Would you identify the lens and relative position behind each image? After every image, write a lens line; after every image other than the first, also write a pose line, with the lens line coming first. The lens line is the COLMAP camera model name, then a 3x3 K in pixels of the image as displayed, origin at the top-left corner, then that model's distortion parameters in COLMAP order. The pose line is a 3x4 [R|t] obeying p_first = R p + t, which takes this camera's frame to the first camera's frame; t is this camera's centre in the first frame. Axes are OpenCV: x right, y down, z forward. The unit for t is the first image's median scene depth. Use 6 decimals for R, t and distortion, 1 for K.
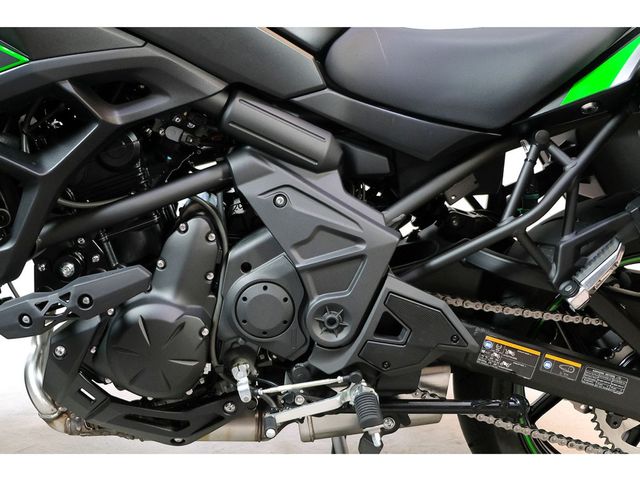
lens RADIAL K [[901.1, 0, 281.2], [0, 901.1, 246.7], [0, 0, 1]] dist [-0.042467, 0.000000]
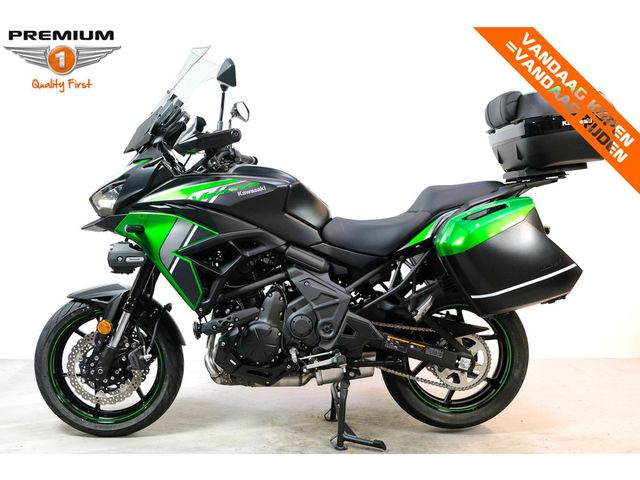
lens RADIAL K [[681.9, 0, 320.7], [0, 681.9, 239.1], [0, 0, 1]] dist [-0.073420, 0.000000]
pose [[0.999600, -0.019554, 0.020423, 0.001779], [0.023149, 0.980728, -0.194002, 0.209450], [-0.016236, 0.194397, 0.980789, -1.003205]]
